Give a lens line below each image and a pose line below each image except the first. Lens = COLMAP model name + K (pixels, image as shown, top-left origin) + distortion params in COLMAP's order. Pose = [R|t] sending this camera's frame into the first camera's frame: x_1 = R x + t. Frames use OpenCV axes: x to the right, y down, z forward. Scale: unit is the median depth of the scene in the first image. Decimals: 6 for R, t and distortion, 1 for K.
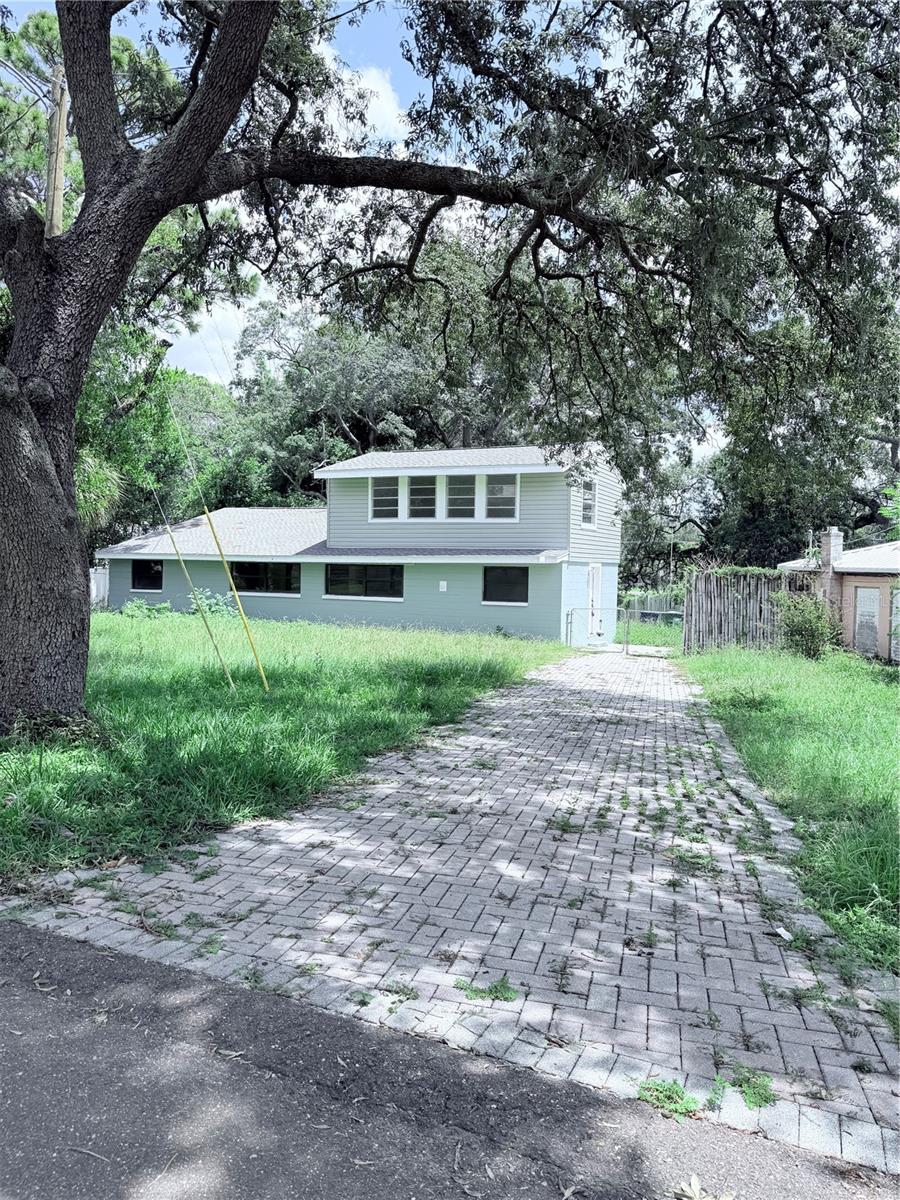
lens RADIAL K [[848.4, 0, 452.0], [0, 848.4, 595.8], [0, 0, 1]] dist [0.073528, -0.097145]
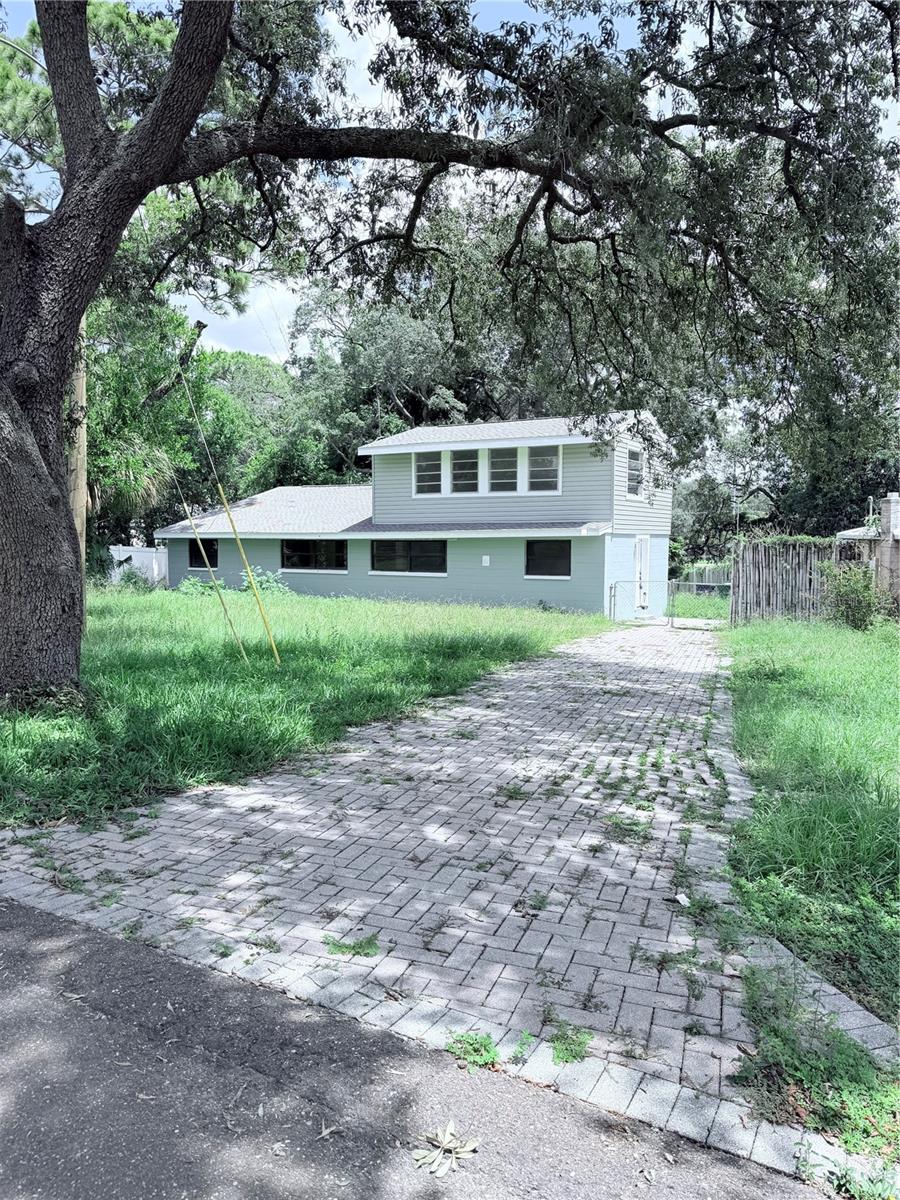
lens RADIAL K [[848.4, 0, 450.0], [0, 848.4, 600.0], [0, 0, 1]] dist [0.076066, -0.098470]
pose [[0.996448, -0.009841, -0.083635, 0.069558], [0.012654, 0.999370, 0.033170, 0.003488], [0.083256, -0.034111, 0.995944, -0.000271]]
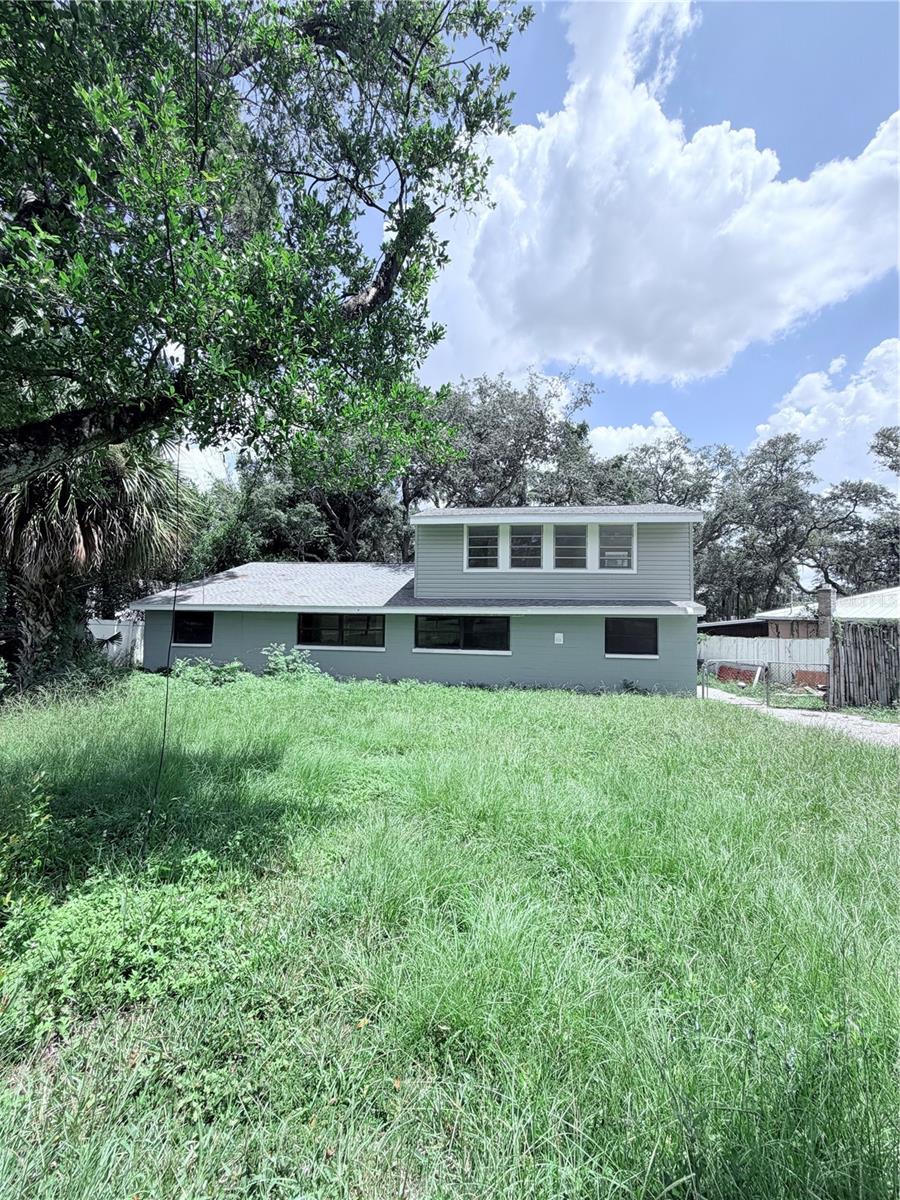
lens RADIAL K [[483.1, 0, 448.9], [0, 483.1, 595.3], [0, 0, 1]] dist [0.000110, -0.000131]
pose [[0.962542, 0.007711, 0.271022, -0.639908], [0.011664, 0.997492, -0.069808, -0.053457], [-0.270881, 0.070354, 0.960039, 1.168212]]
